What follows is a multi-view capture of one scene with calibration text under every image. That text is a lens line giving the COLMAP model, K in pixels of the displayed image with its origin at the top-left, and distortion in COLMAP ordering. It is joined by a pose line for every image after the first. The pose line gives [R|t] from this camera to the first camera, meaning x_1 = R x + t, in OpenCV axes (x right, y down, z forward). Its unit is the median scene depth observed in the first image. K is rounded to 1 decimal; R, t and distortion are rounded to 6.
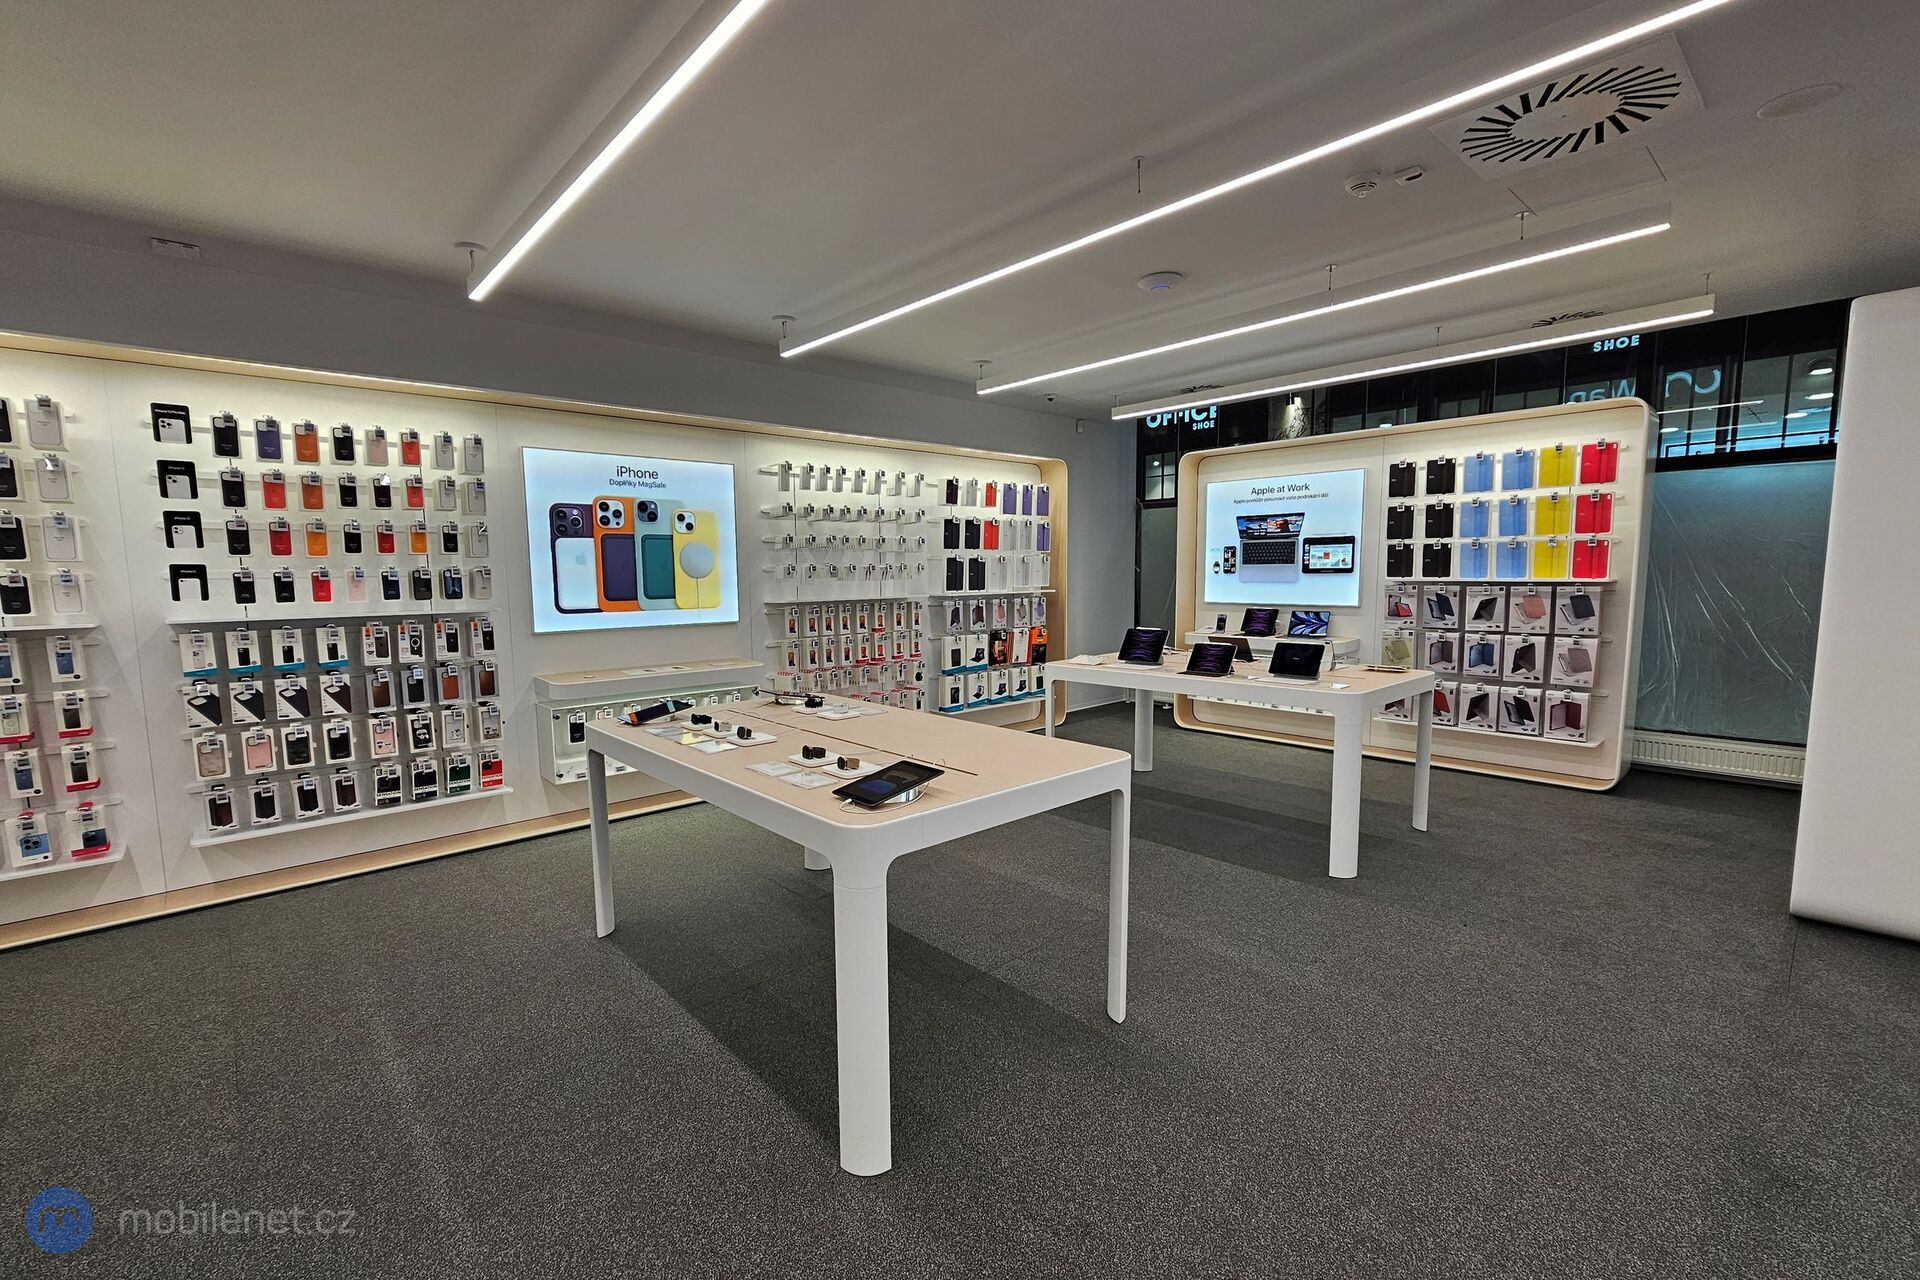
lens RADIAL K [[819.8, 0, 923.3], [0, 819.8, 653.5], [0, 0, 1]] dist [-0.000735, -0.000034]
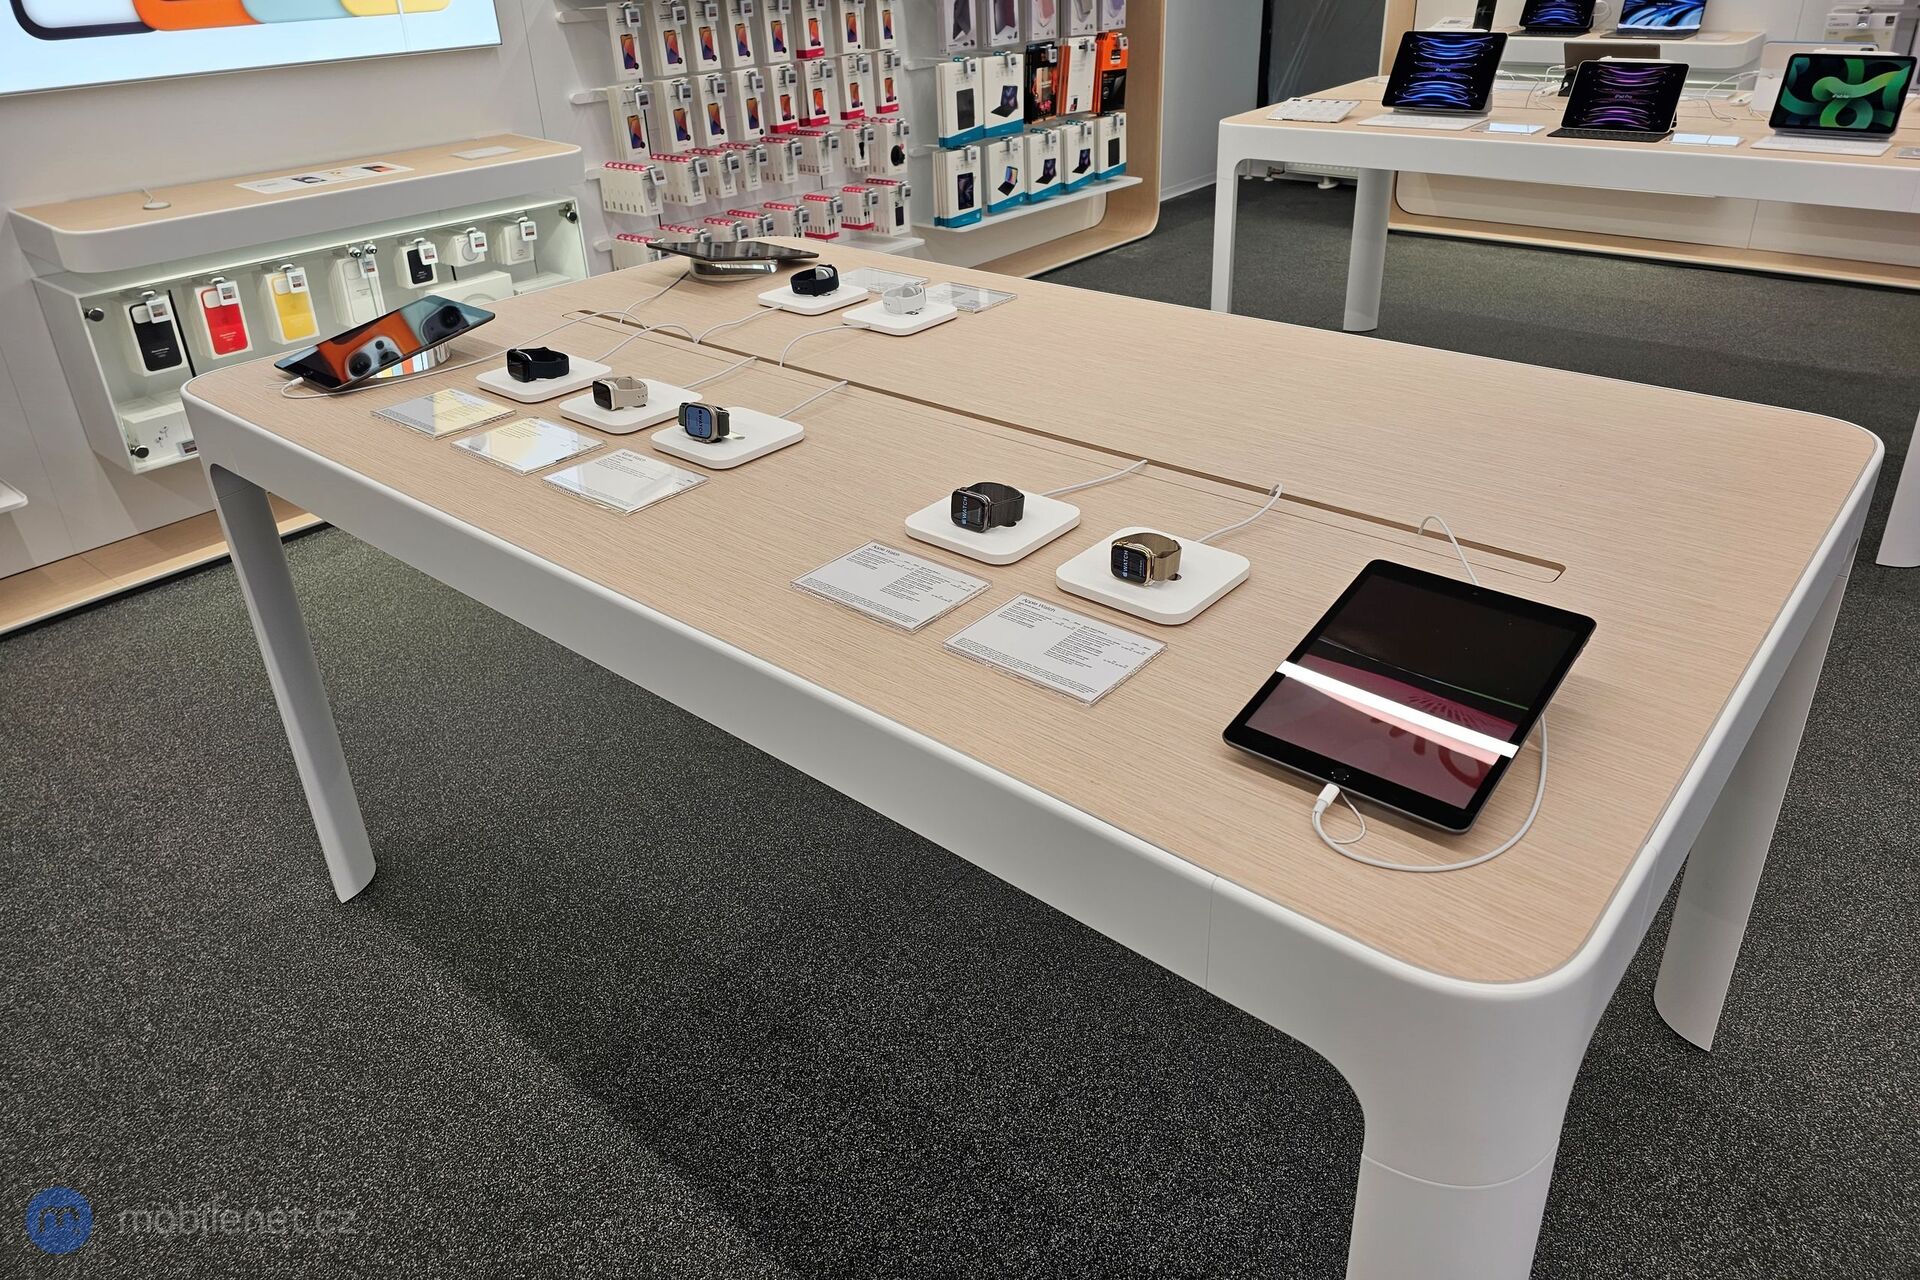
lens RADIAL K [[1297.7, 0, 963.4], [0, 1297.7, 546.1], [0, 0, 1]] dist [0.051911, -0.051758]
pose [[0.988456, -0.083928, 0.126138, -0.084146], [0.036654, 0.940286, 0.338405, -0.013774], [-0.147008, -0.329875, 0.932508, 0.215874]]
